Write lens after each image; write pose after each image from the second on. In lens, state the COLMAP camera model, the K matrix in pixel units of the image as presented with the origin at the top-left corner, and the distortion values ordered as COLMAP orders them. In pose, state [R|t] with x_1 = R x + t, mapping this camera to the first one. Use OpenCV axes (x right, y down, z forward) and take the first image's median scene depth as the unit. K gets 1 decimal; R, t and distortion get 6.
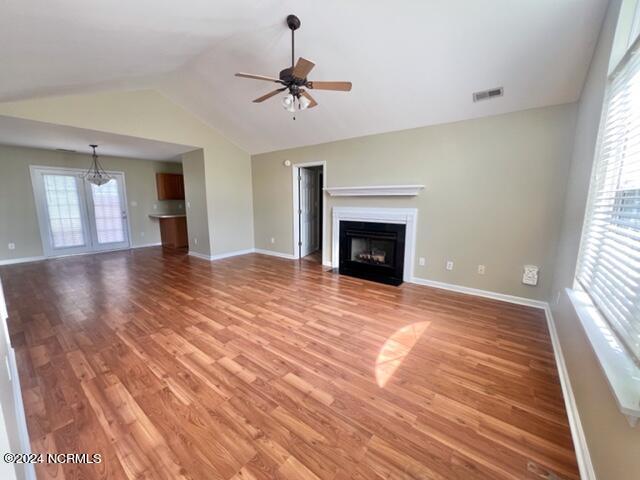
lens RADIAL K [[258.1, 0, 320.0], [0, 258.1, 240.0], [0, 0, 1]] dist [-0.000451, 0.000286]
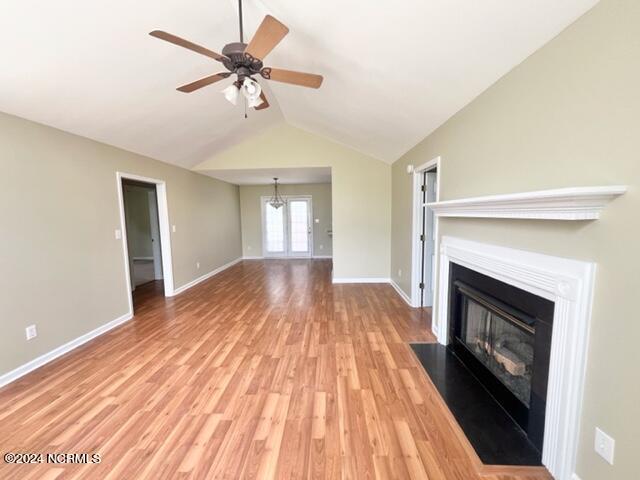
lens RADIAL K [[258.1, 0, 320.0], [0, 258.1, 240.0], [0, 0, 1]] dist [-0.000451, 0.000286]
pose [[0.577978, 0.071977, -0.812872, 0.500414], [-0.109362, 0.993949, 0.010250, -0.133181], [0.808691, 0.082973, 0.582352, 0.641074]]
